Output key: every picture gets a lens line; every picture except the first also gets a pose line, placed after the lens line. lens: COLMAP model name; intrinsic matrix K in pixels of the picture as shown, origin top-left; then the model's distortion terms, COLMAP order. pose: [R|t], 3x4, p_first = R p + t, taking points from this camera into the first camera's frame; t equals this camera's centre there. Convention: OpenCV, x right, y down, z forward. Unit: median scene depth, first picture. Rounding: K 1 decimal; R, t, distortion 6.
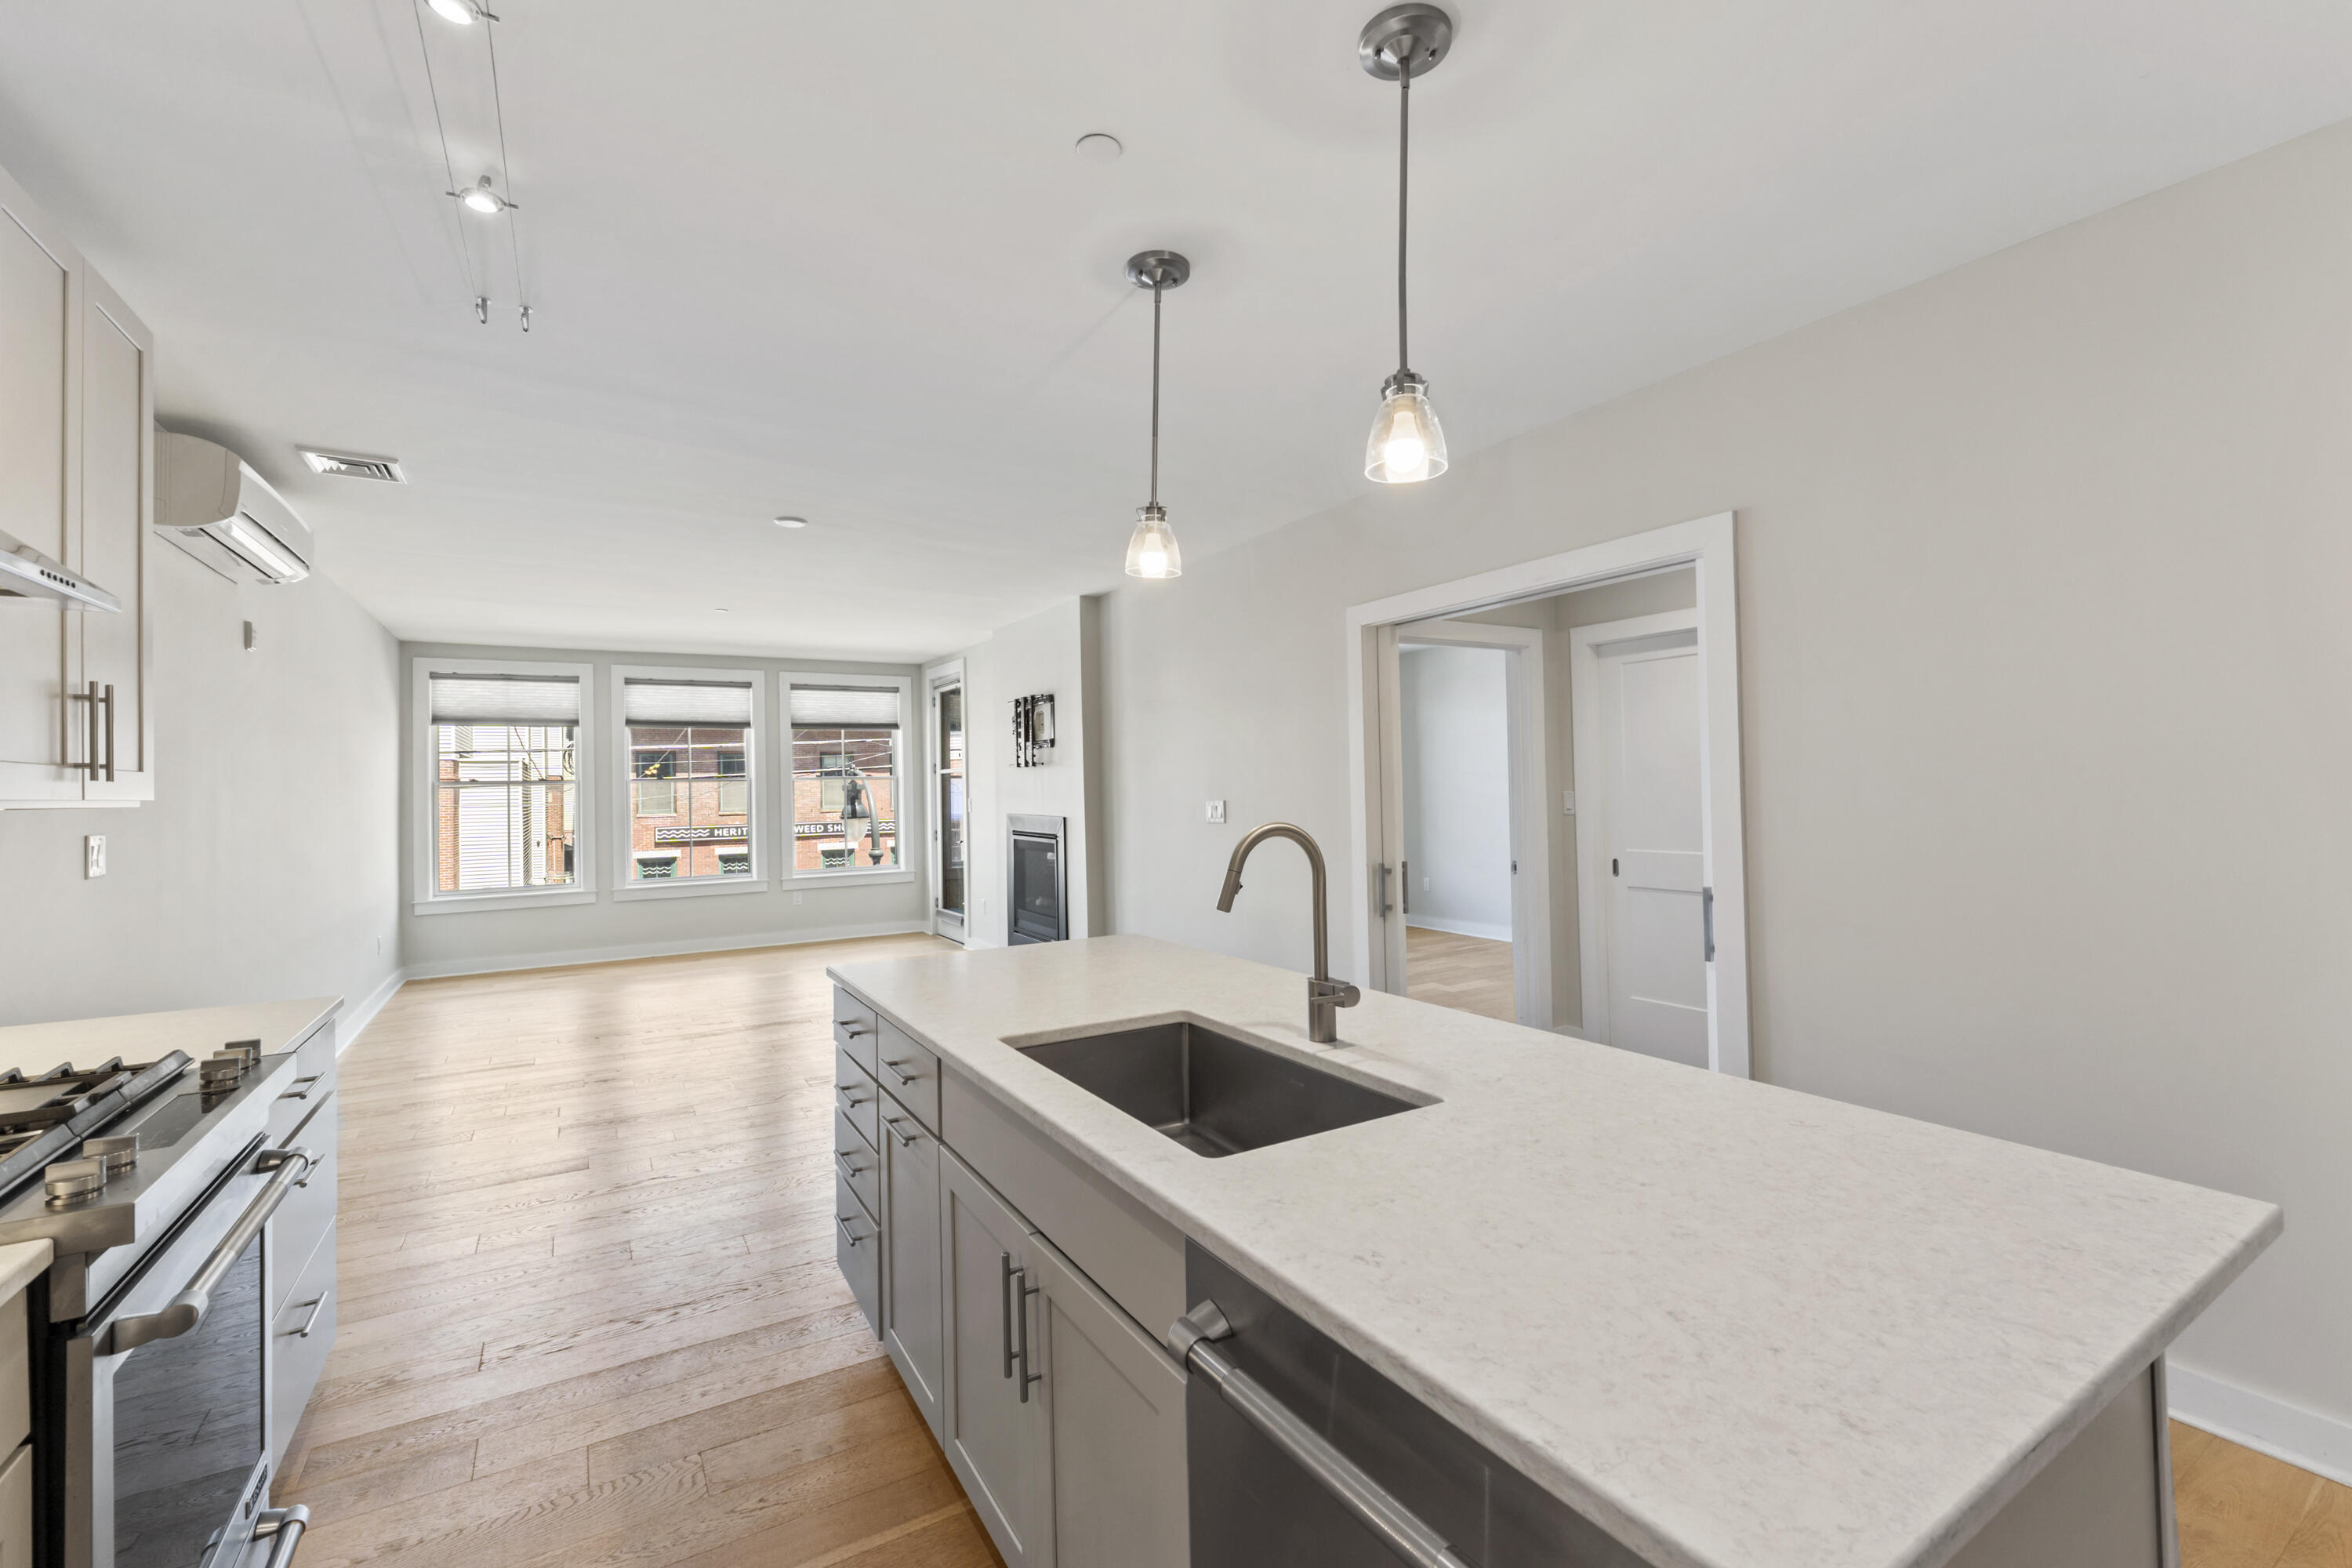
lens RADIAL K [[1000.2, 0, 1175.9], [0, 1000.2, 773.0], [0, 0, 1]] dist [-0.006613, 0.001313]
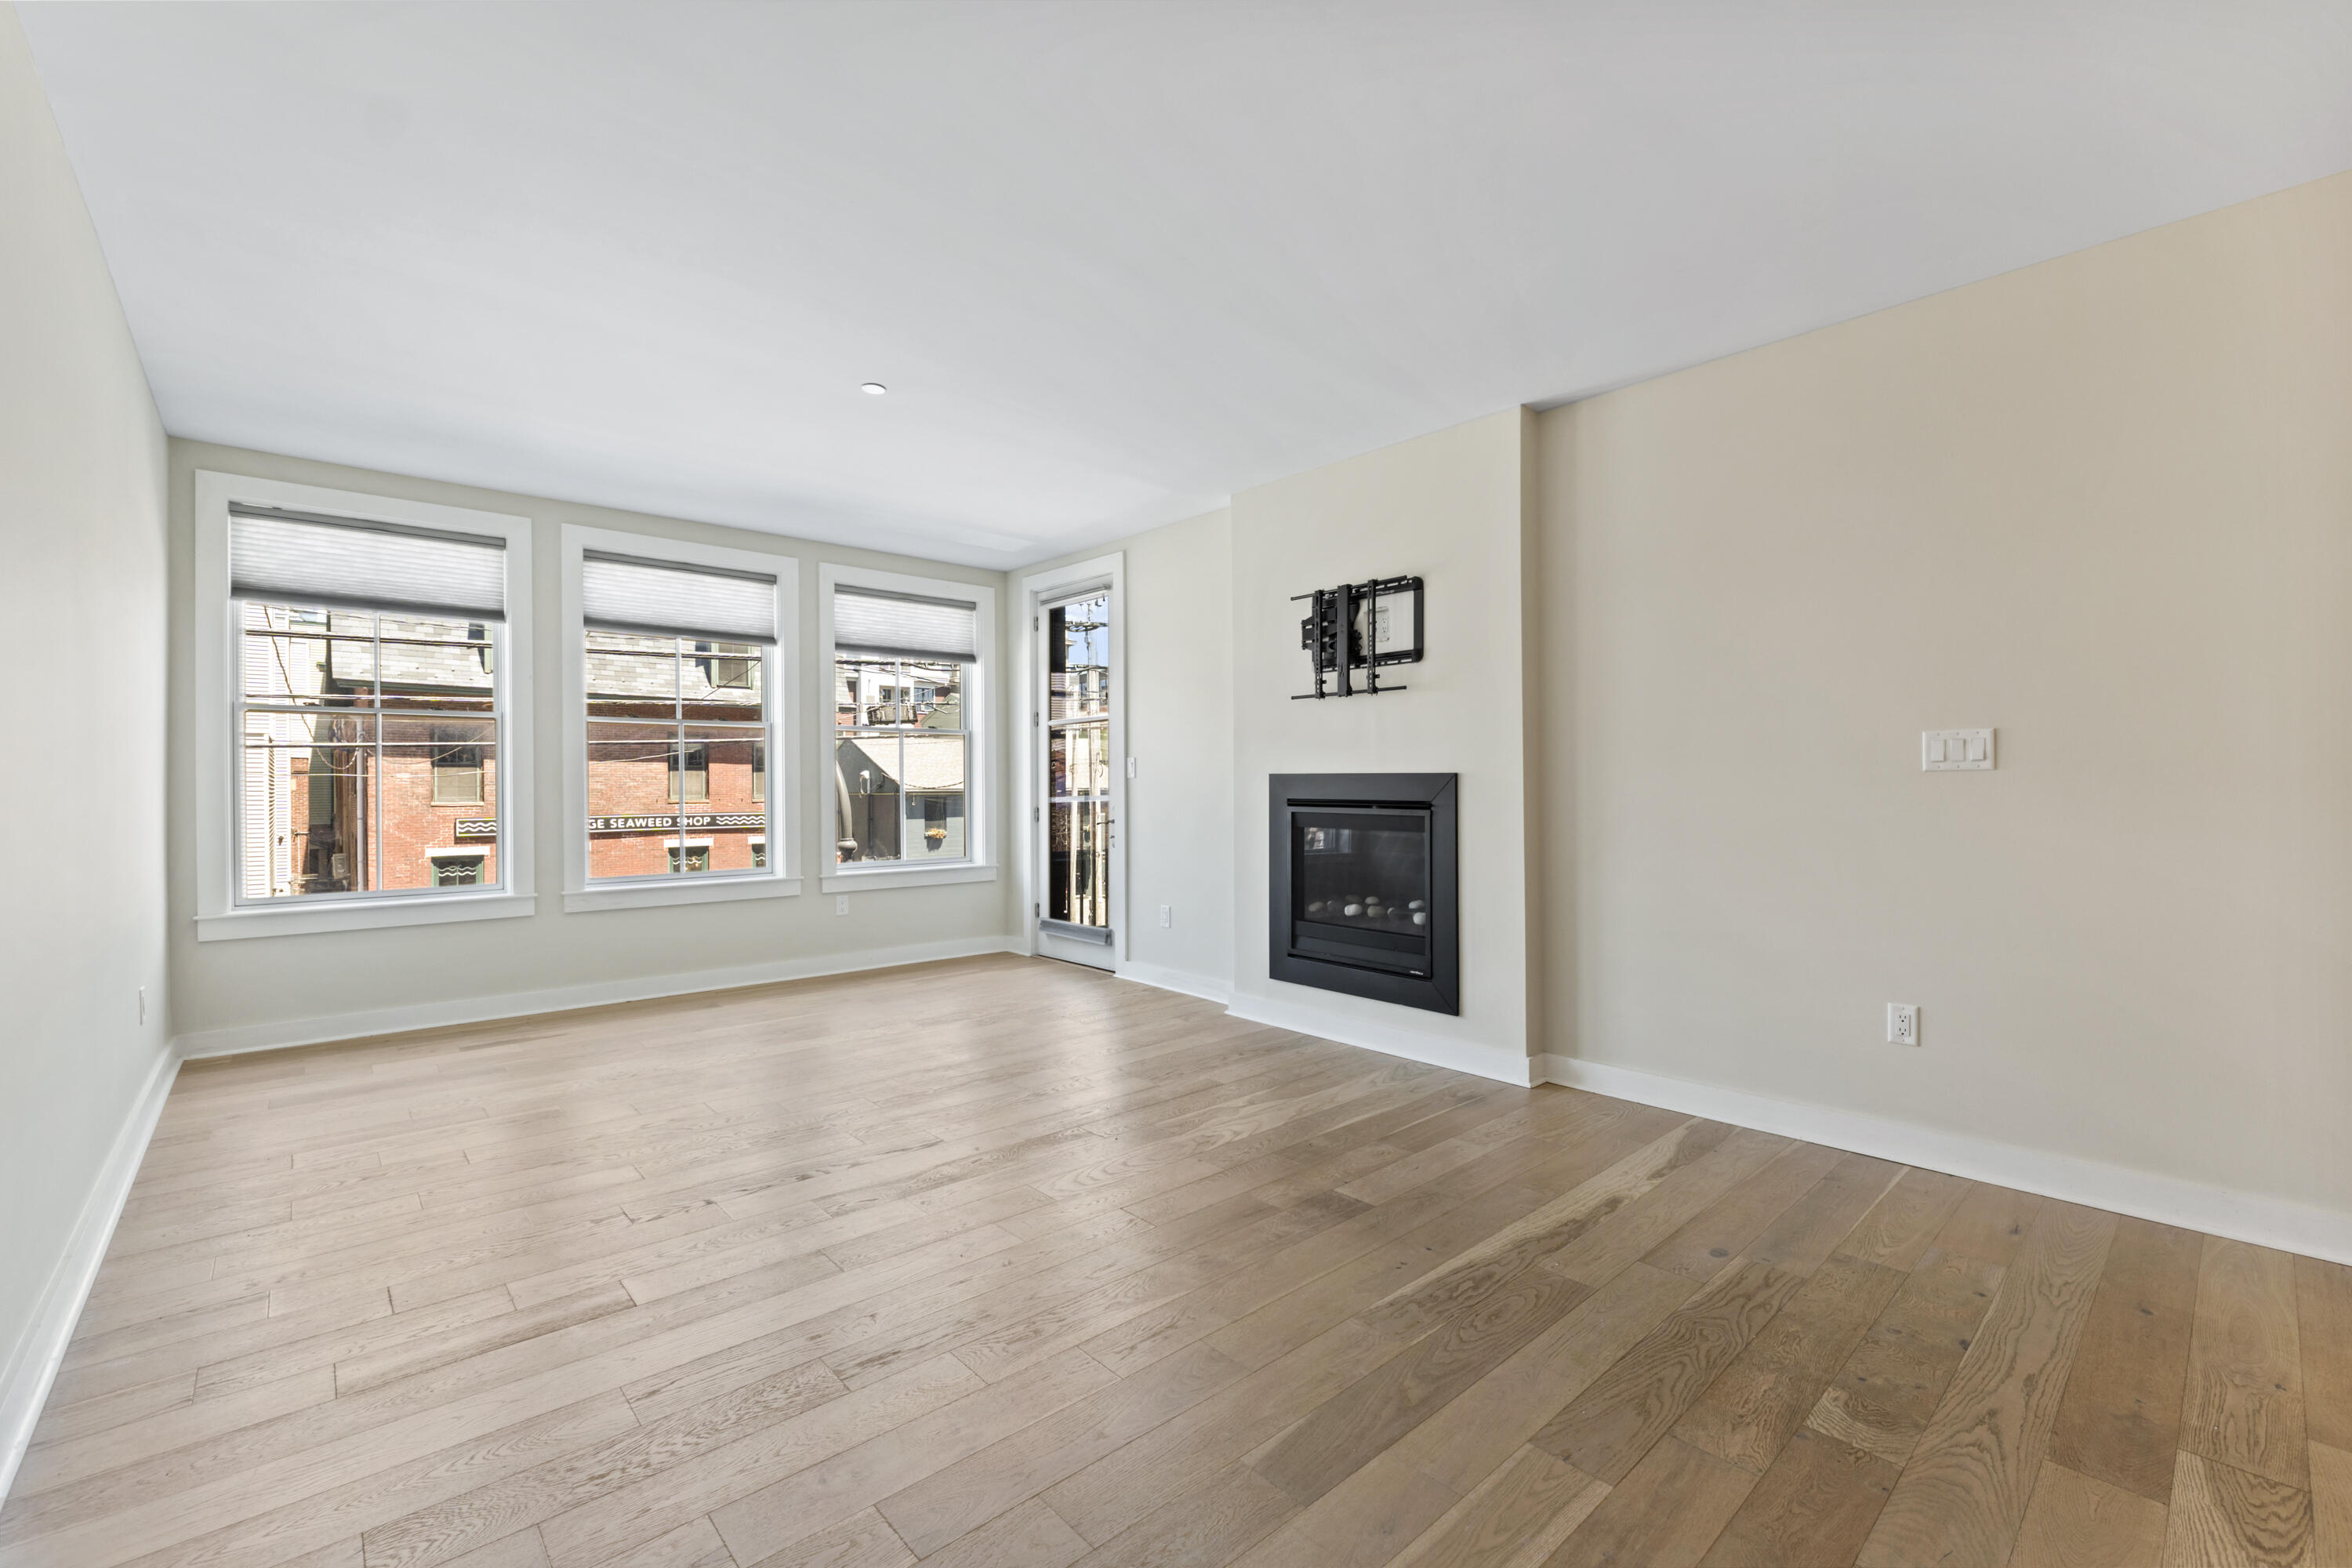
lens RADIAL K [[1000.2, 0, 1169.2], [0, 1000.2, 795.5], [0, 0, 1]] dist [-0.006613, 0.001313]
pose [[0.983924, 0.014060, 0.178031, -0.289951], [-0.017234, 0.999719, 0.016296, 0.037964], [-0.177752, -0.019102, 0.983890, 0.316312]]
